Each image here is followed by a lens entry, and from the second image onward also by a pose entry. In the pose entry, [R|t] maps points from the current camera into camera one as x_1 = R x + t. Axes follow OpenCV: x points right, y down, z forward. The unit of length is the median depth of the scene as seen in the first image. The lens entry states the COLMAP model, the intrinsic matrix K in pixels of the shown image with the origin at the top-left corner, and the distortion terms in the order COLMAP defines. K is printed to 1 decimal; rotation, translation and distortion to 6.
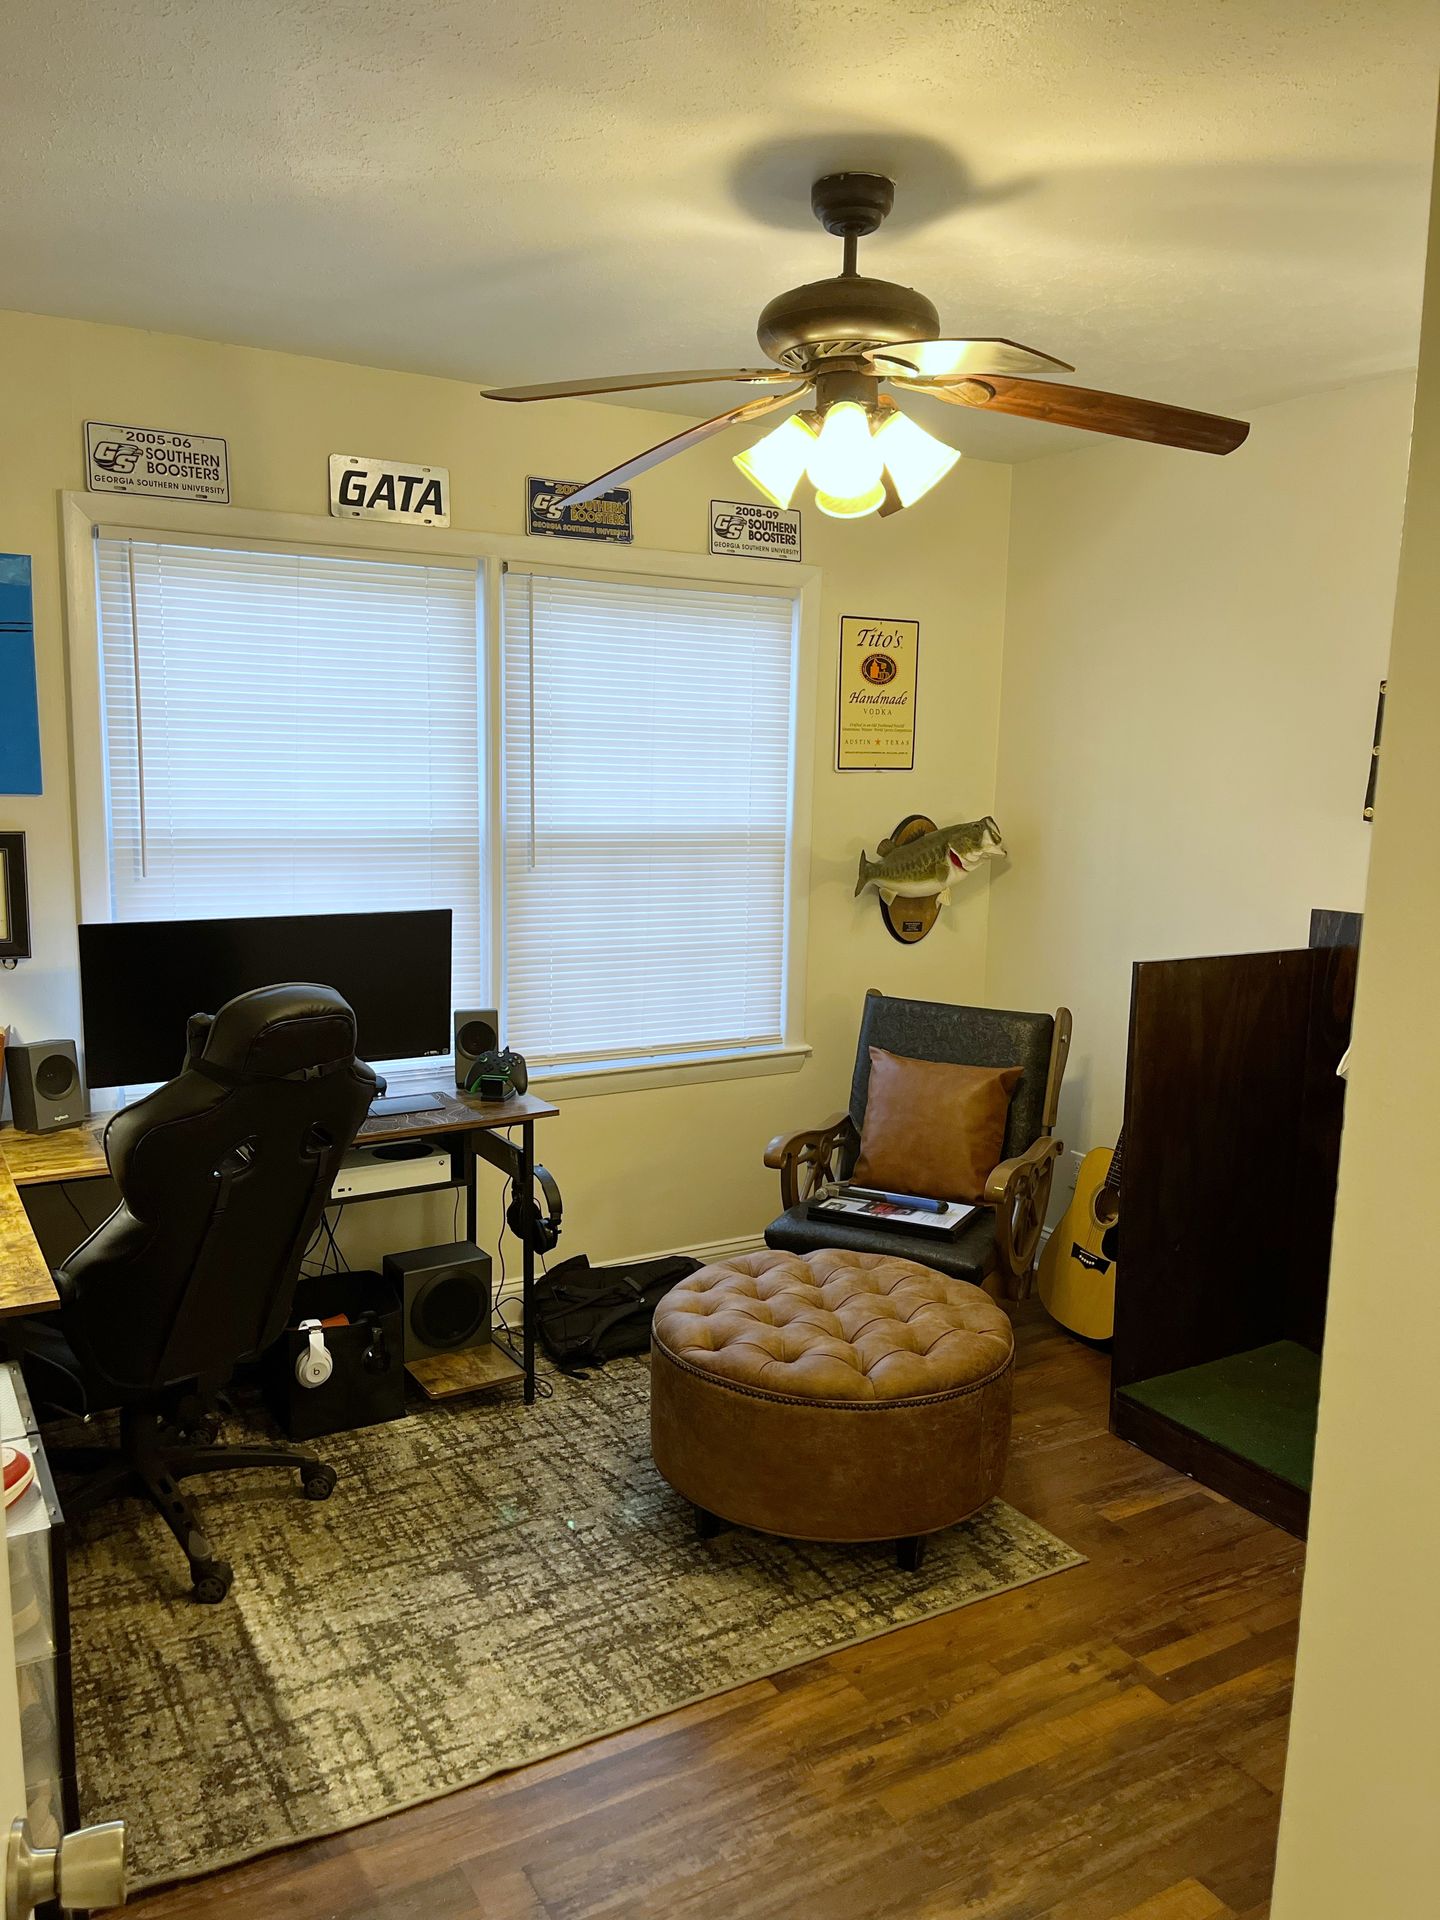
lens RADIAL K [[1447.9, 0, 715.6], [0, 1447.9, 962.3], [0, 0, 1]] dist [0.041961, -0.007911]
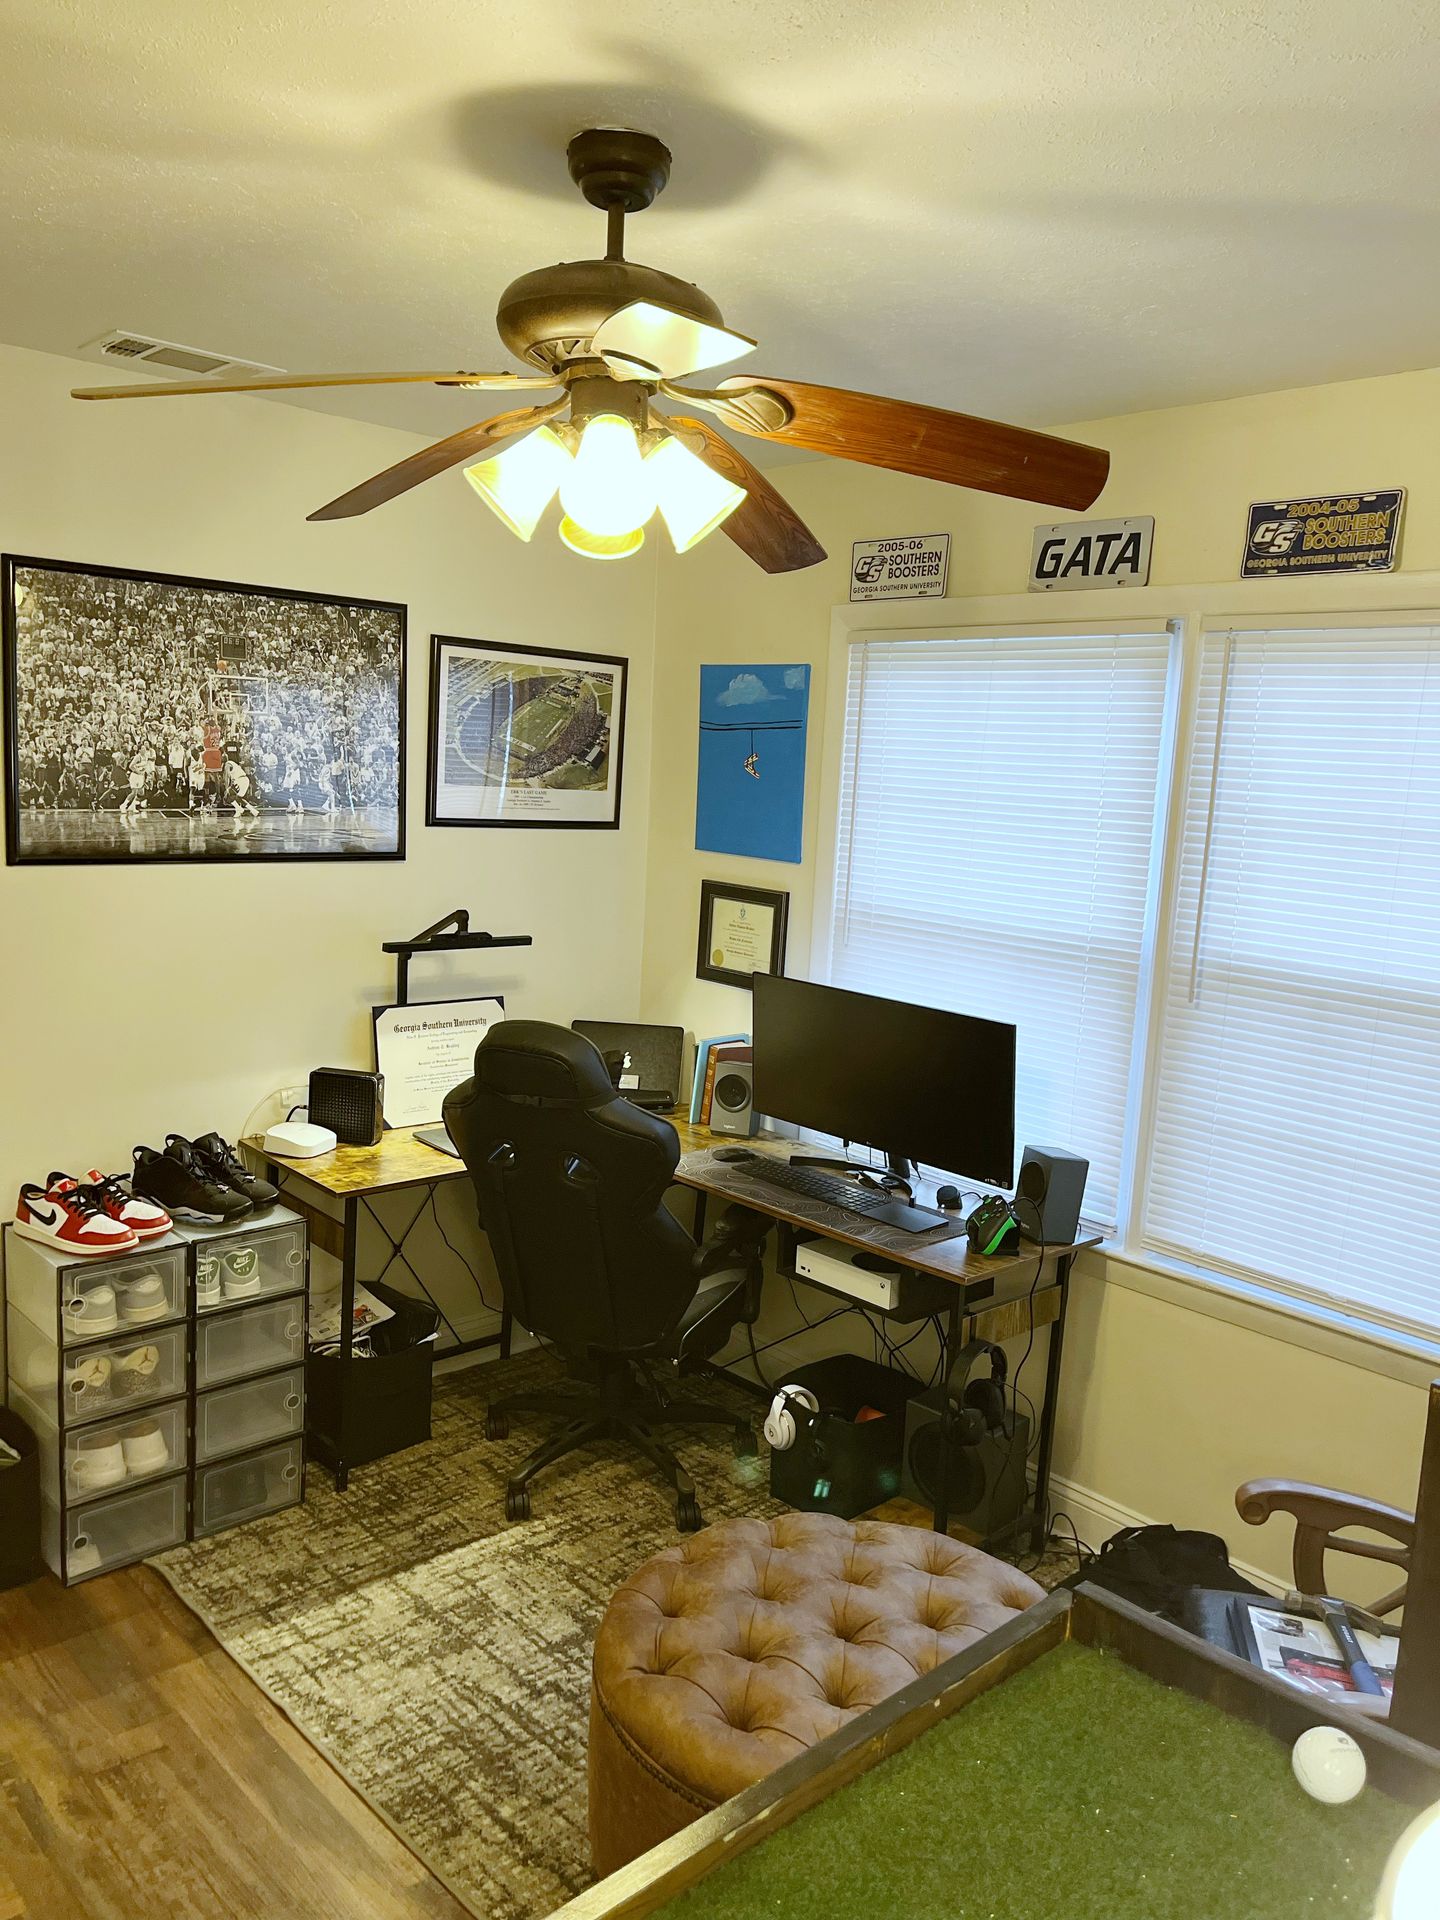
lens RADIAL K [[1447.9, 0, 714.8], [0, 1447.9, 962.5], [0, 0, 1]] dist [0.041961, -0.007911]
pose [[0.227810, 0.129938, -0.964997, 0.620237], [-0.189928, 0.977950, 0.086845, -0.116373], [0.955003, 0.163496, 0.247466, 0.613075]]
